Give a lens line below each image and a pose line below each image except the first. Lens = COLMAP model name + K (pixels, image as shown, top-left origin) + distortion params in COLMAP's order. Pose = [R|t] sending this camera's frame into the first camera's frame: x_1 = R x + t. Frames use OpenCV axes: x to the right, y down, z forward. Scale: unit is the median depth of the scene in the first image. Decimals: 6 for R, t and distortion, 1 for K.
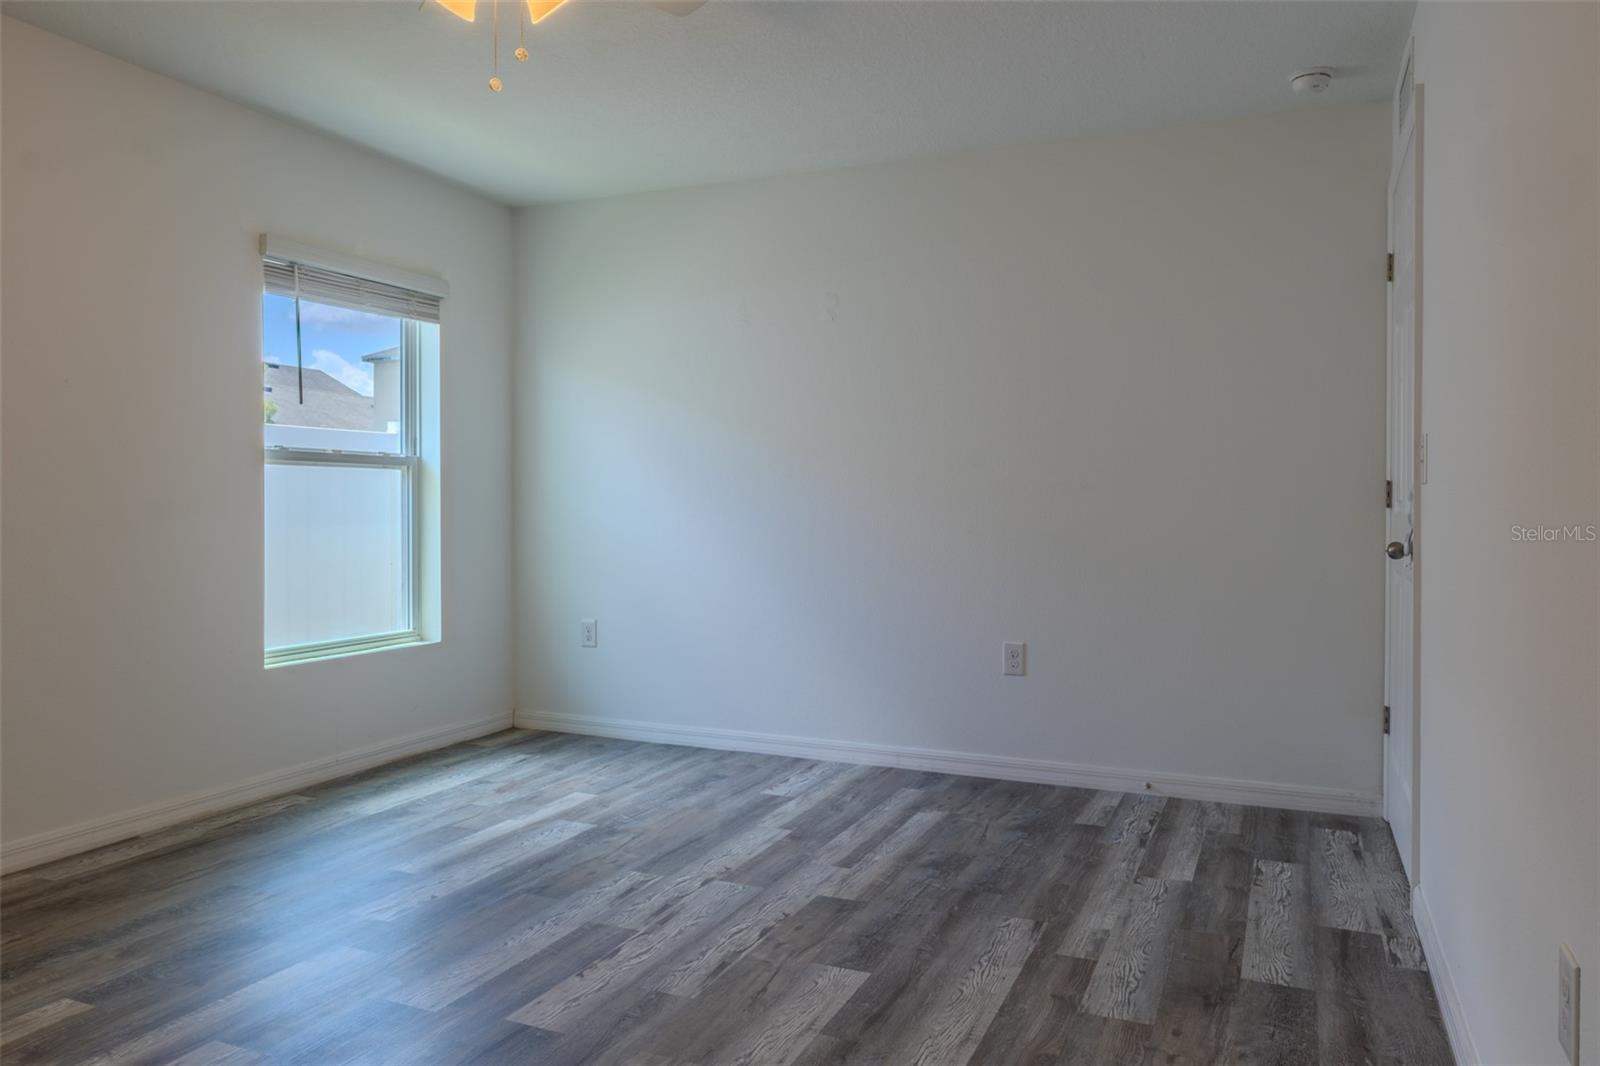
lens RADIAL K [[1107.1, 0, 804.4], [0, 1107.1, 515.2], [0, 0, 1]] dist [0.000674, 0.004321]
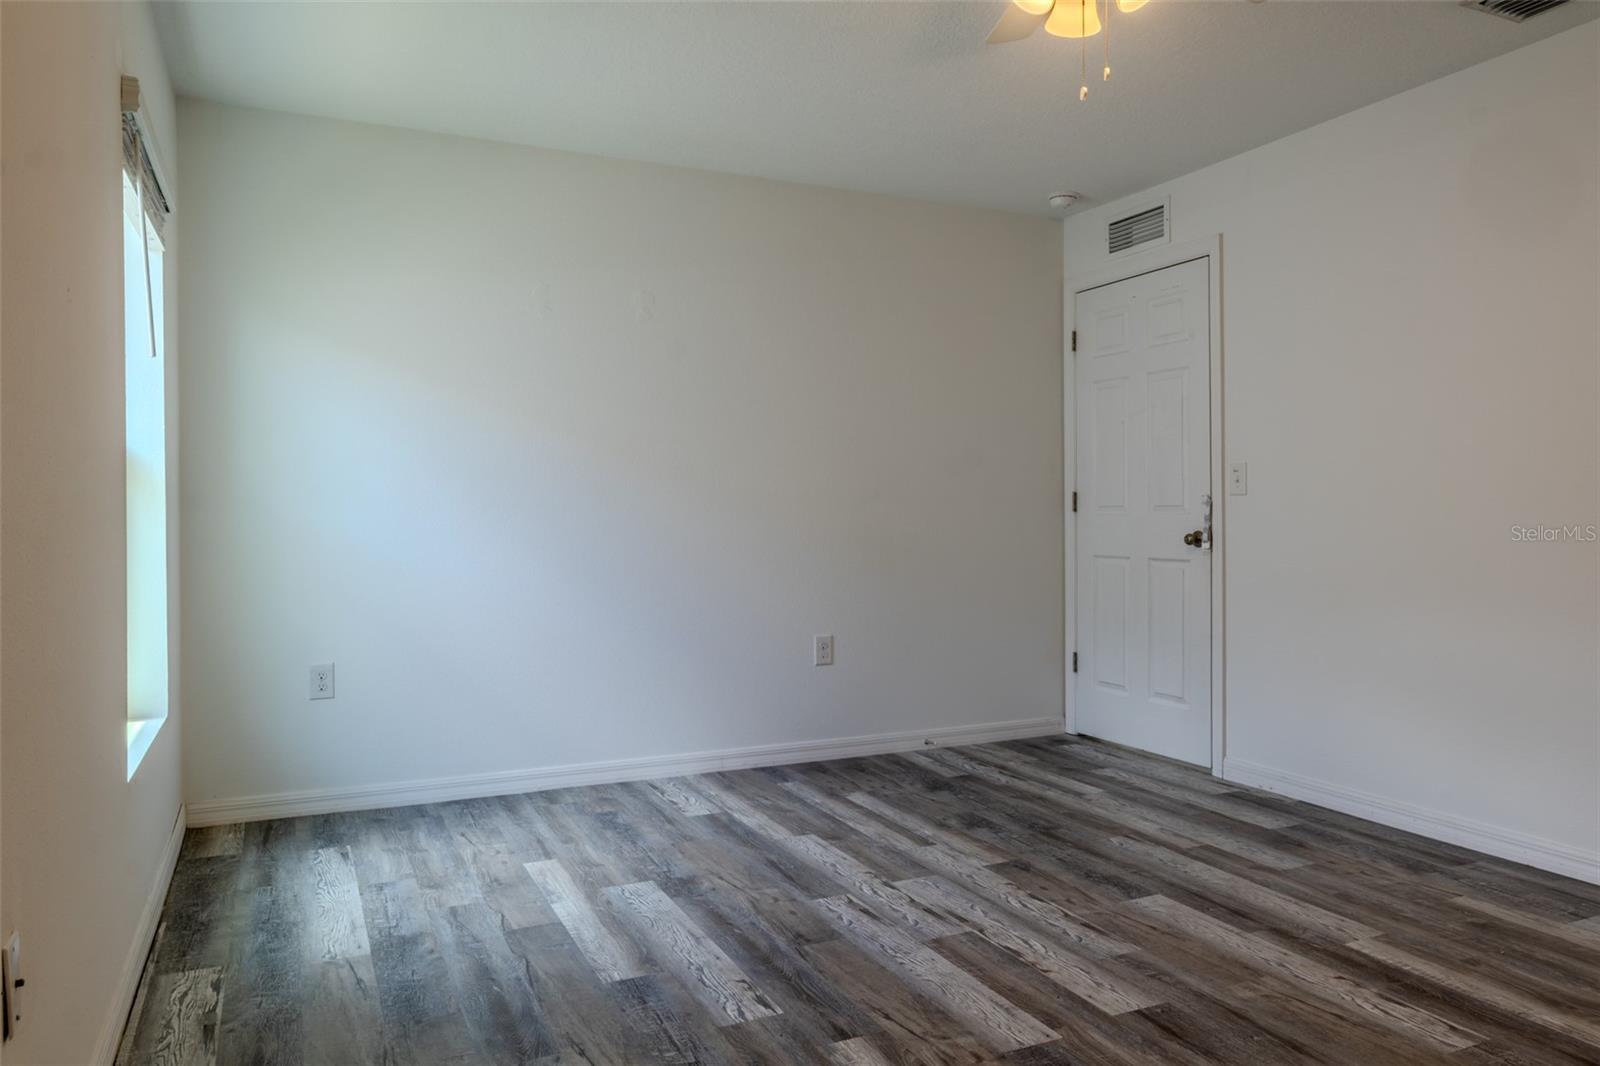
lens RADIAL K [[1107.1, 0, 804.4], [0, 1107.1, 515.2], [0, 0, 1]] dist [0.000674, 0.004321]
pose [[0.653940, -0.007331, 0.756511, -0.939476], [0.011643, 0.999932, -0.000374, -0.005809], [-0.756457, 0.009052, 0.653981, 0.418059]]
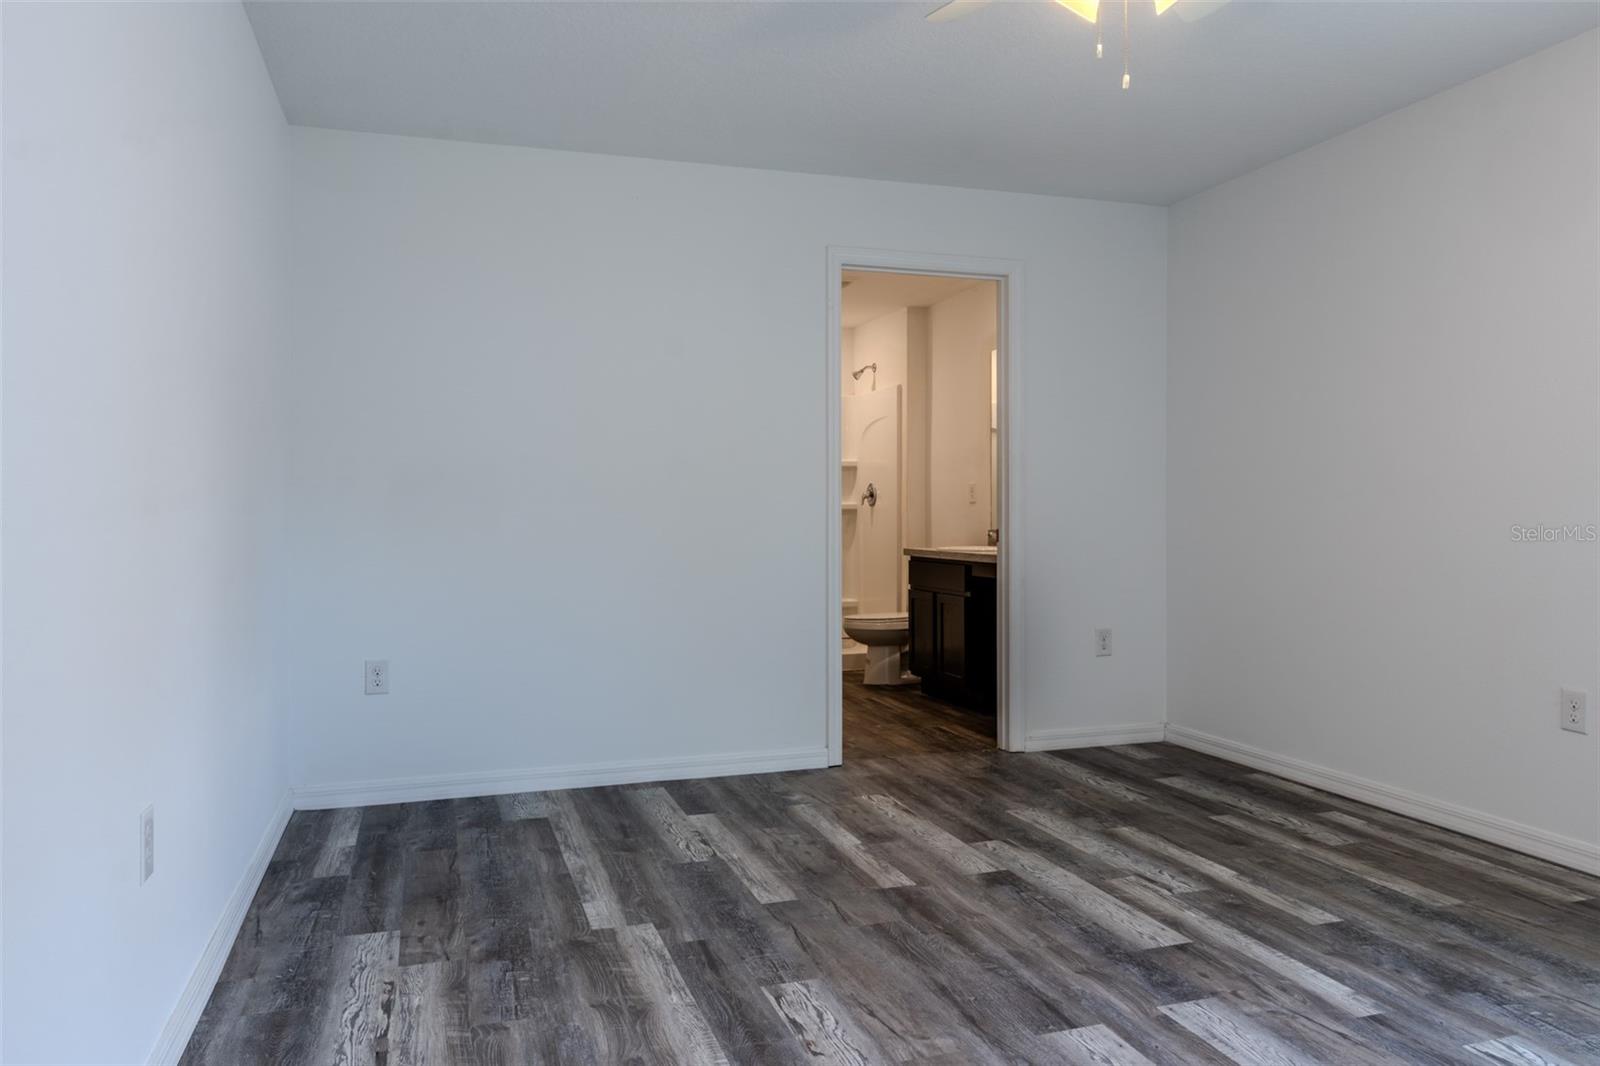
lens RADIAL K [[1107.1, 0, 804.4], [0, 1107.1, 515.2], [0, 0, 1]] dist [0.000674, 0.004321]
pose [[-0.743339, -0.001238, -0.668913, 0.460030], [-0.004572, 0.999984, 0.003230, -0.004955], [0.668899, 0.005459, -0.743333, 1.199726]]
